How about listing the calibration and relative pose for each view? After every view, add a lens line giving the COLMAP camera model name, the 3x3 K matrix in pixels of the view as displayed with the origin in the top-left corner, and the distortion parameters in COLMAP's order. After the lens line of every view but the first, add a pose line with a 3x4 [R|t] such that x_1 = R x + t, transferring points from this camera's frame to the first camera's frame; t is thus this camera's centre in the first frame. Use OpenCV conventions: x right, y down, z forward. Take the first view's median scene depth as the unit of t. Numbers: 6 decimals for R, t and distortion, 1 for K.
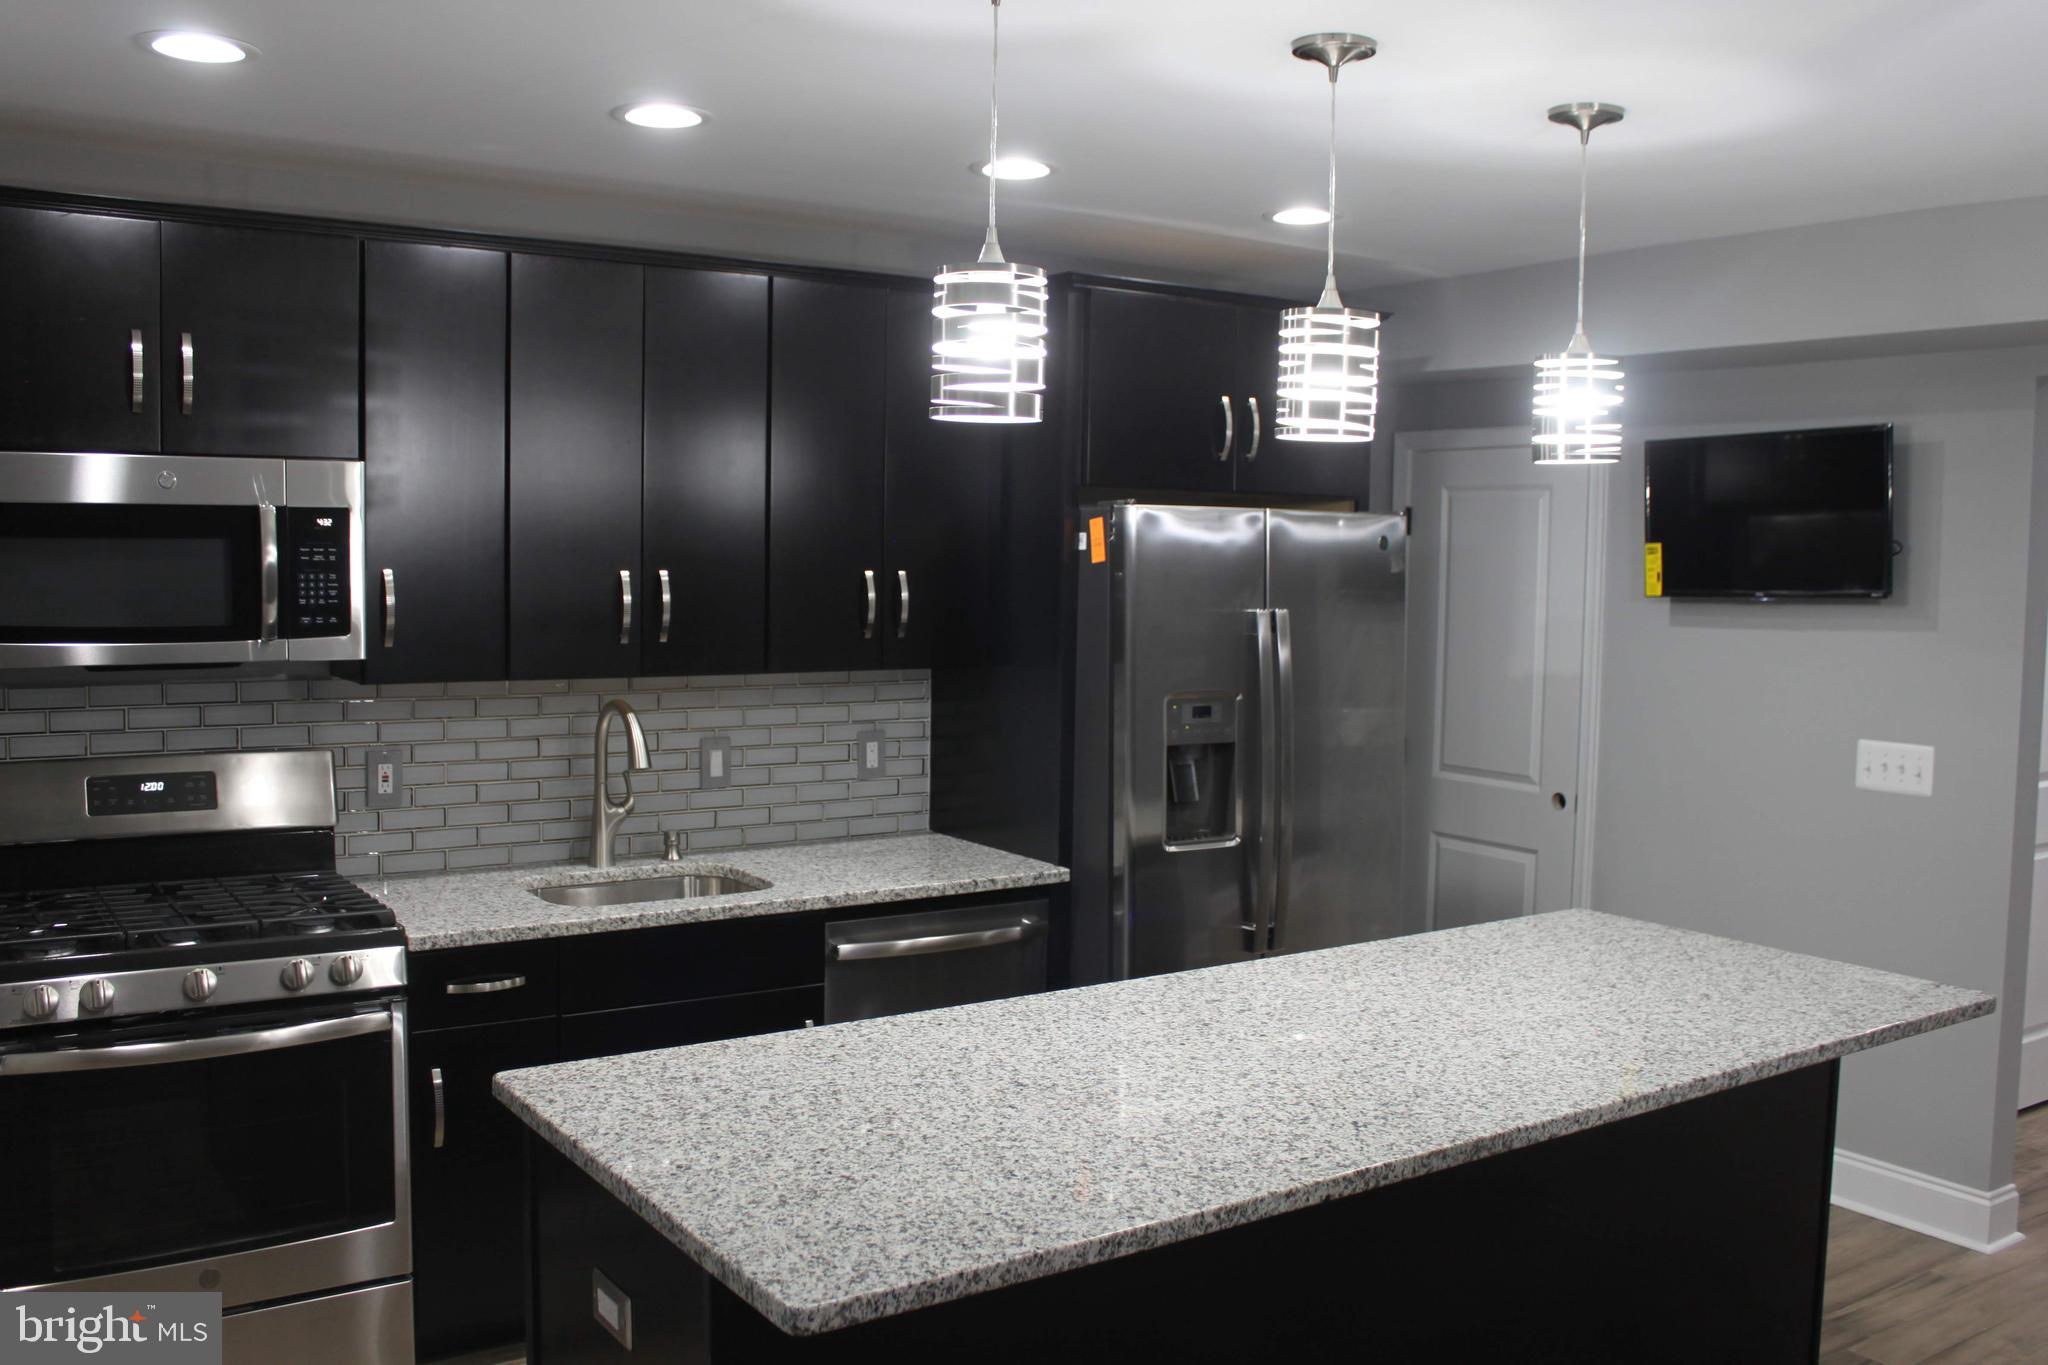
lens RADIAL K [[1809.1, 0, 1020.2], [0, 1809.1, 693.8], [0, 0, 1]] dist [-0.153732, 0.136828]
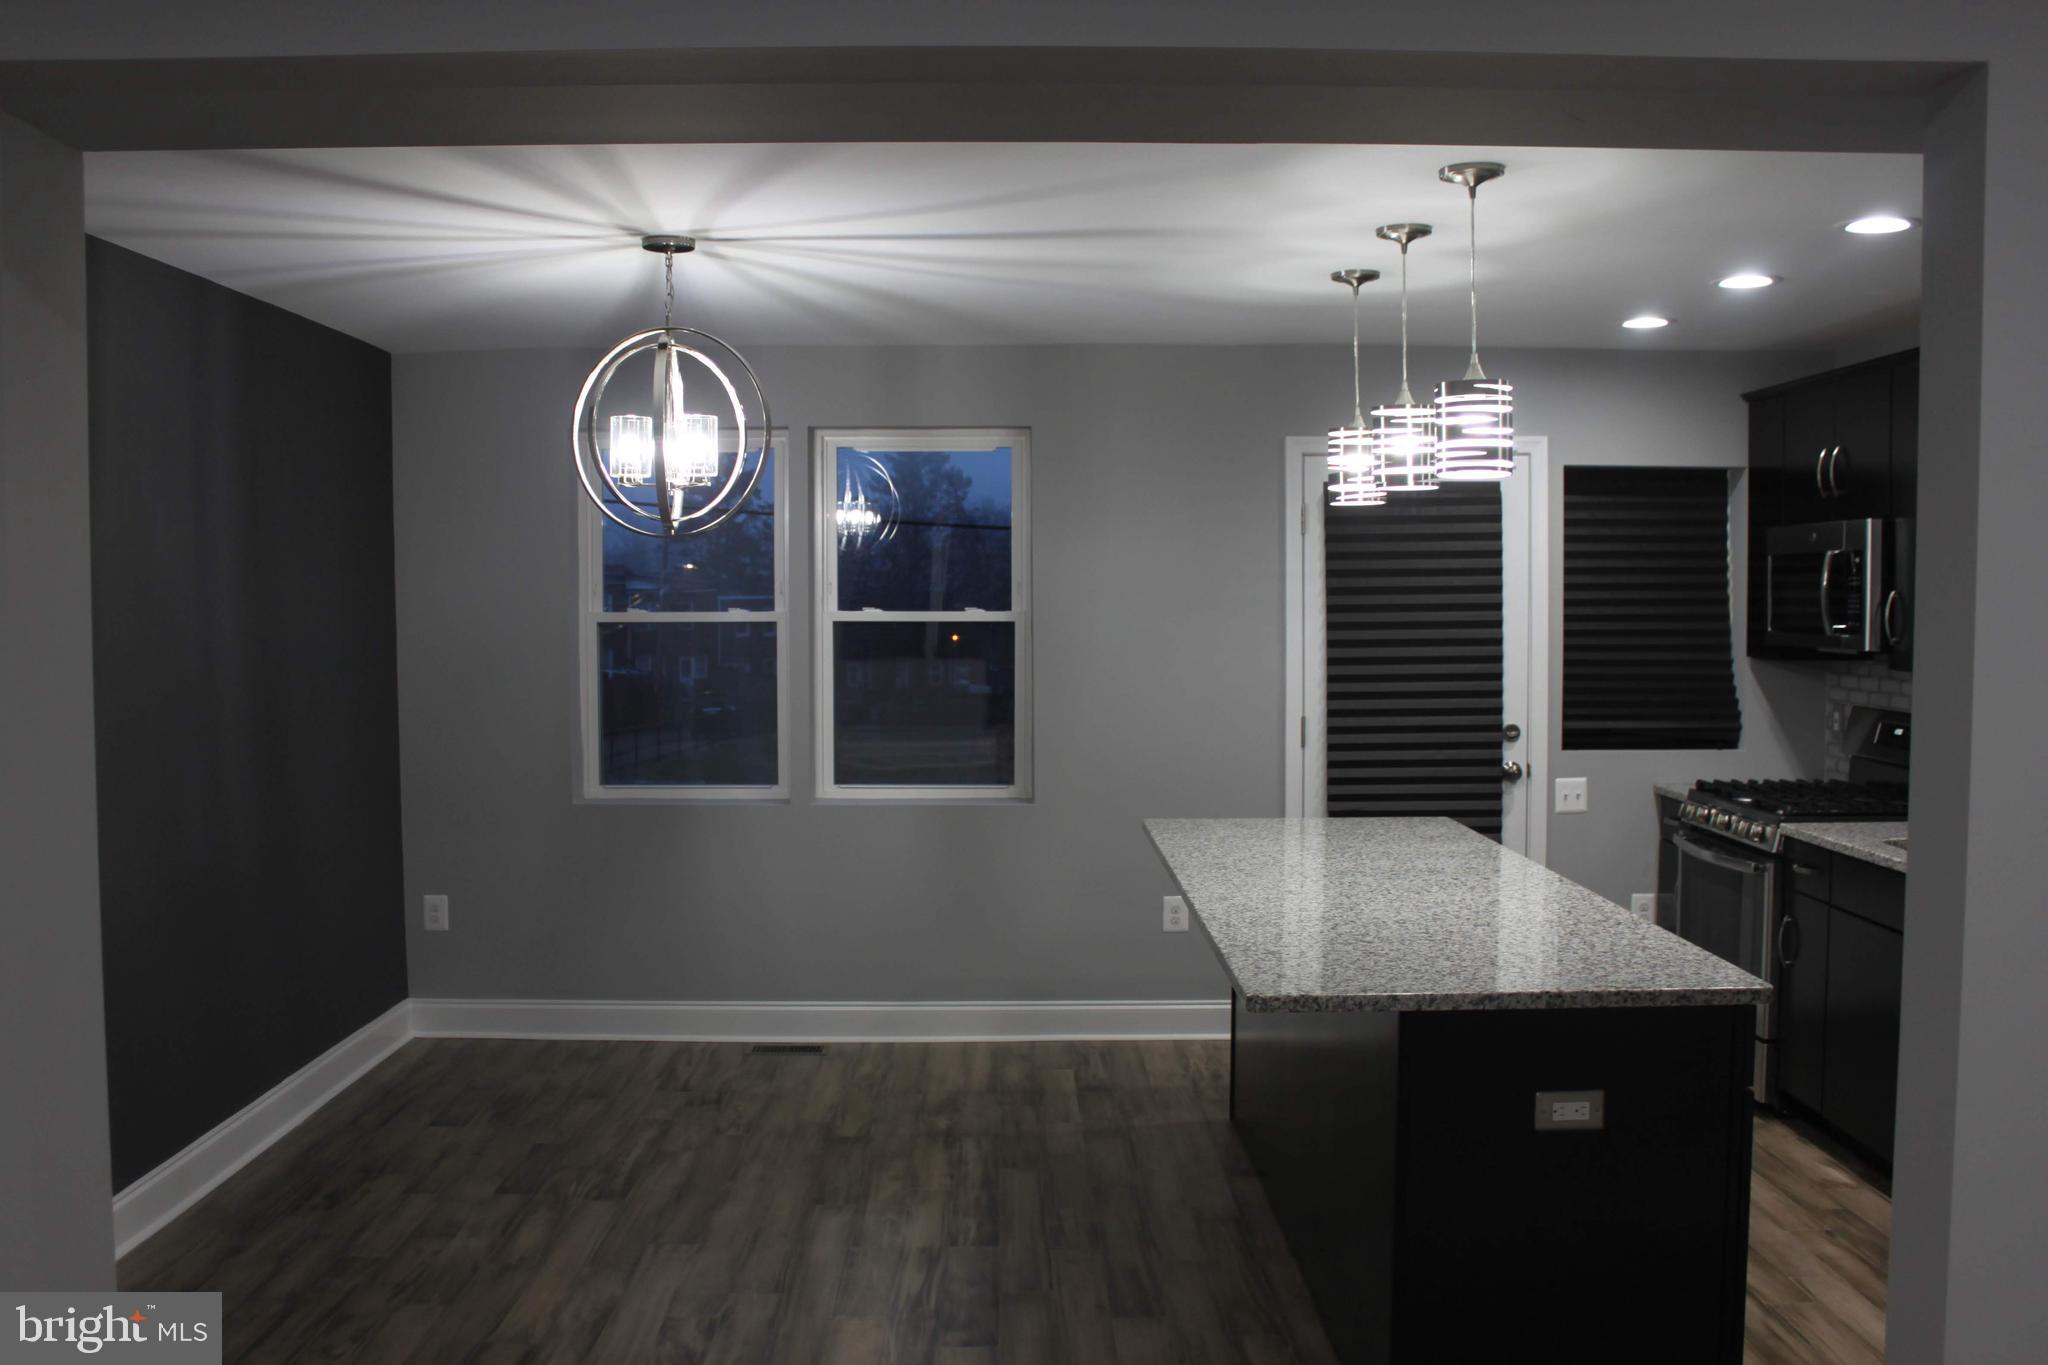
lens RADIAL K [[1809.1, 0, 1030.2], [0, 1809.1, 682.3], [0, 0, 1]] dist [-0.153732, 0.136828]
pose [[-0.553595, 0.026701, -0.832358, 1.406030], [-0.073736, 0.993989, 0.080928, -0.068810], [0.829515, 0.106176, -0.548298, 1.381921]]
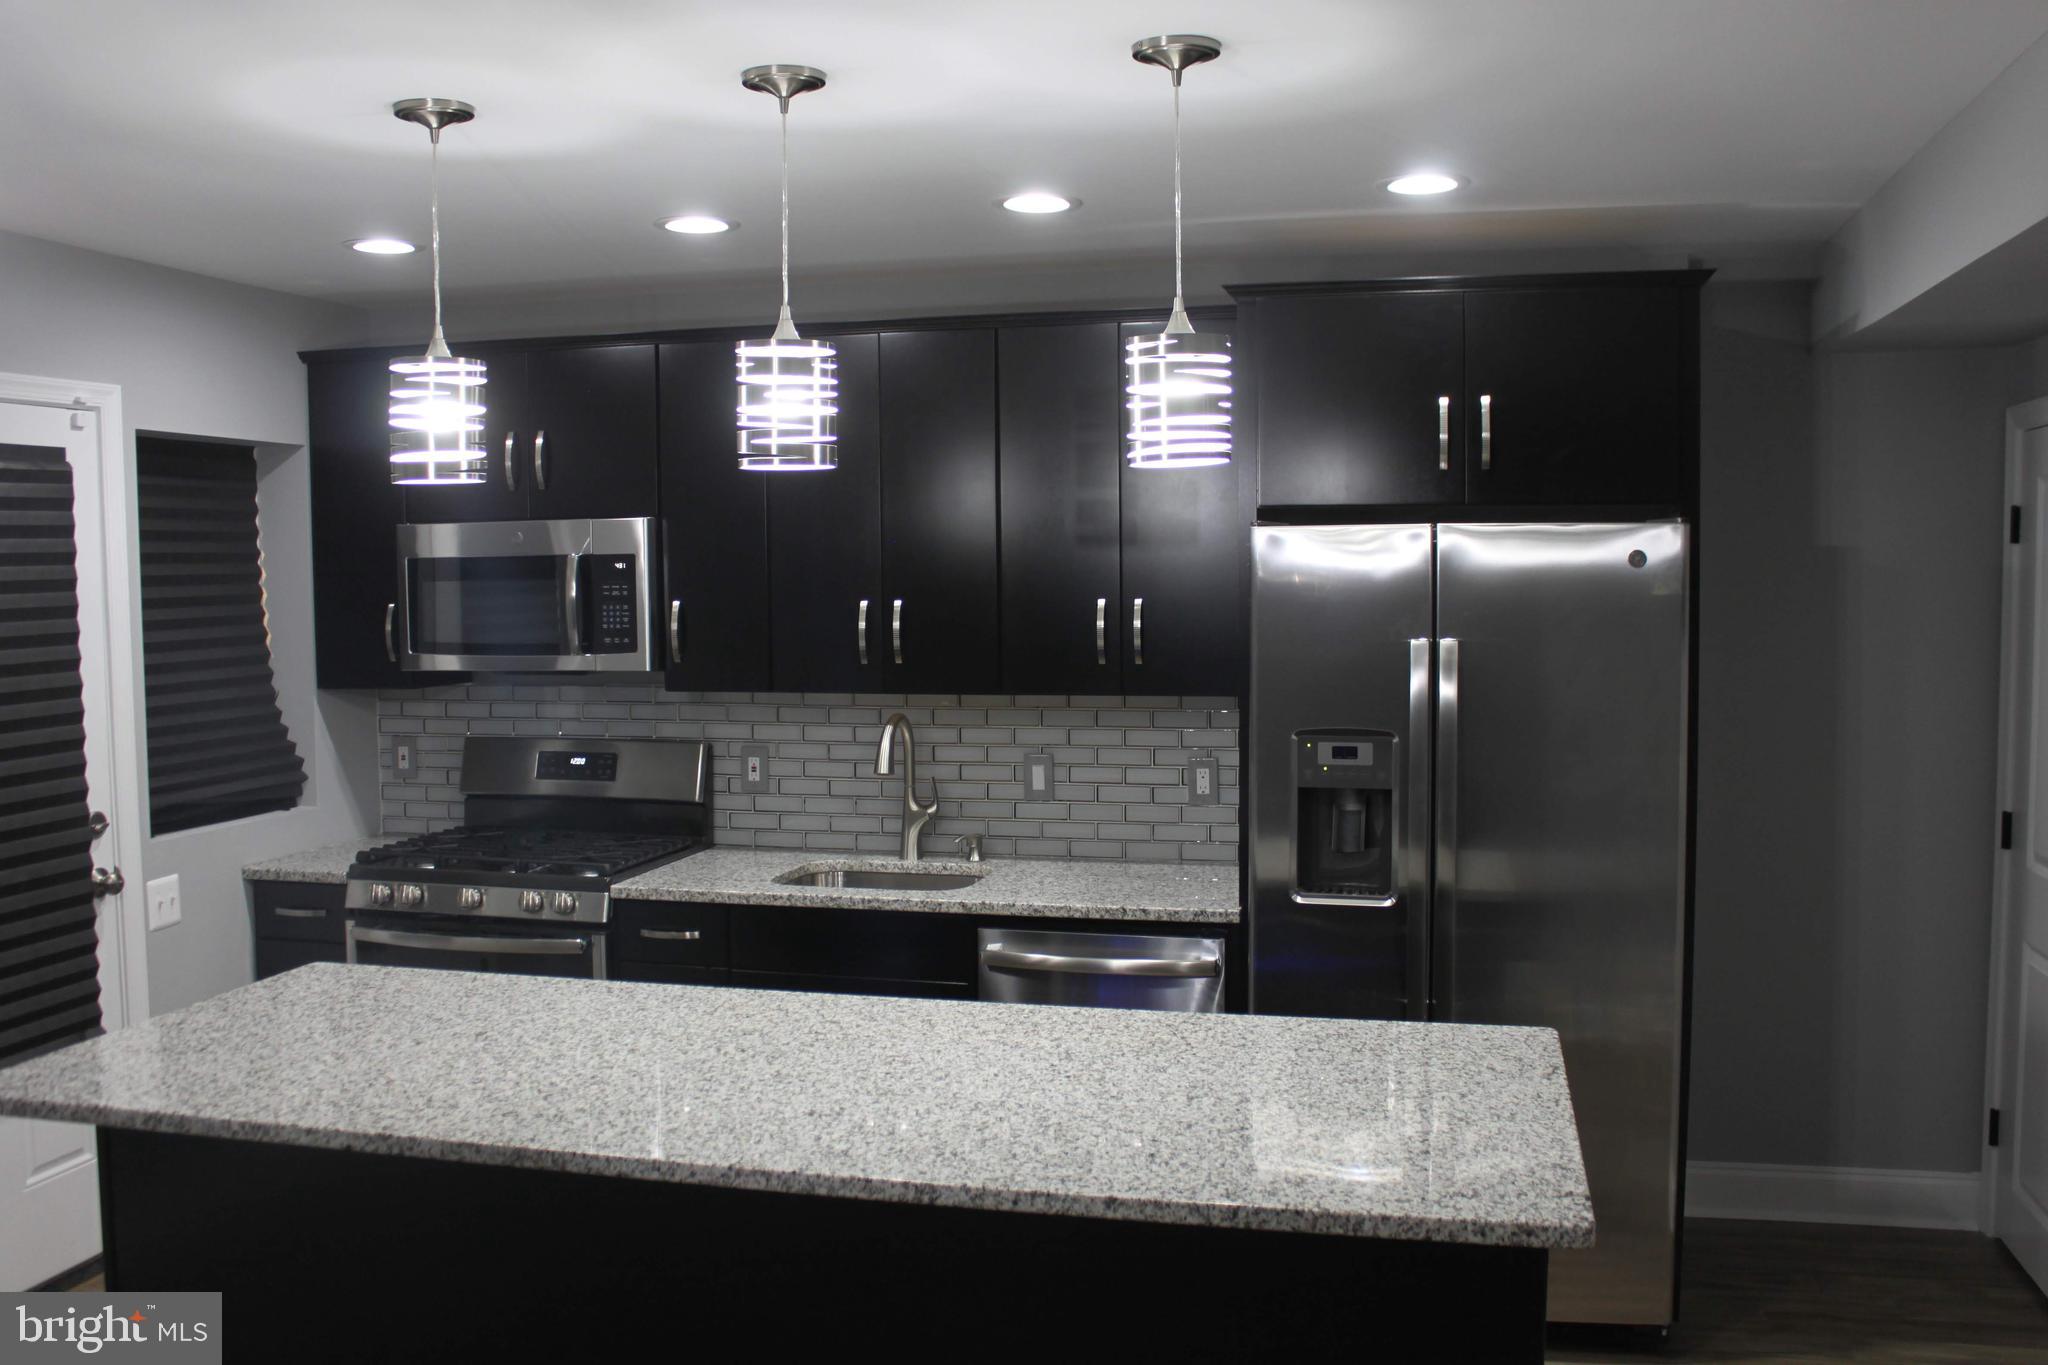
lens RADIAL K [[1809.1, 0, 1032.9], [0, 1809.1, 681.7], [0, 0, 1]] dist [-0.153732, 0.136828]
pose [[0.670181, 0.025701, -0.741753, 0.882551], [-0.040475, 0.999179, -0.001949, -0.023212], [0.741094, 0.031328, 0.670670, 0.373854]]
